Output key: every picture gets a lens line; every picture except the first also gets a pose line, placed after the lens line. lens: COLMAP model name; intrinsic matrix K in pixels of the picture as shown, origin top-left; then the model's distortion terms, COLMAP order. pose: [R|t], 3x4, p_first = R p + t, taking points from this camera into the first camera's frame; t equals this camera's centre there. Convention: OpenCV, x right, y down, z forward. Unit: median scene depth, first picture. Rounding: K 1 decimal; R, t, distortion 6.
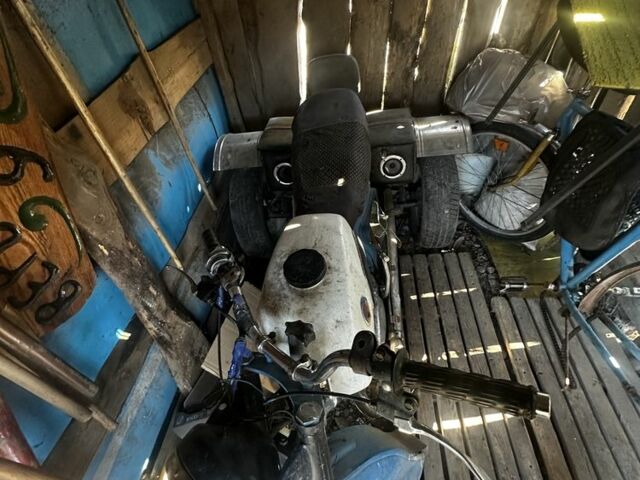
lens RADIAL K [[348.7, 0, 320.0], [0, 348.7, 240.0], [0, 0, 1]] dist [-0.002113, -0.001649]
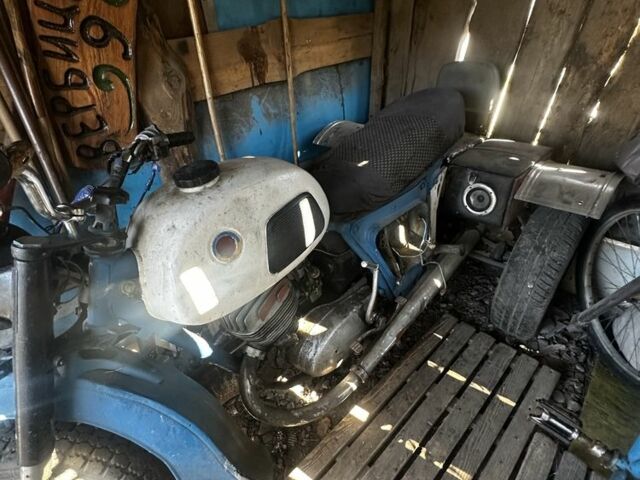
lens RADIAL K [[348.7, 0, 320.0], [0, 348.7, 240.0], [0, 0, 1]] dist [-0.002113, -0.001649]
pose [[0.759113, 0.420423, -0.496982, 0.378514], [-0.475768, 0.879402, 0.017222, 0.031124], [0.444288, 0.223375, 0.867590, 0.178555]]
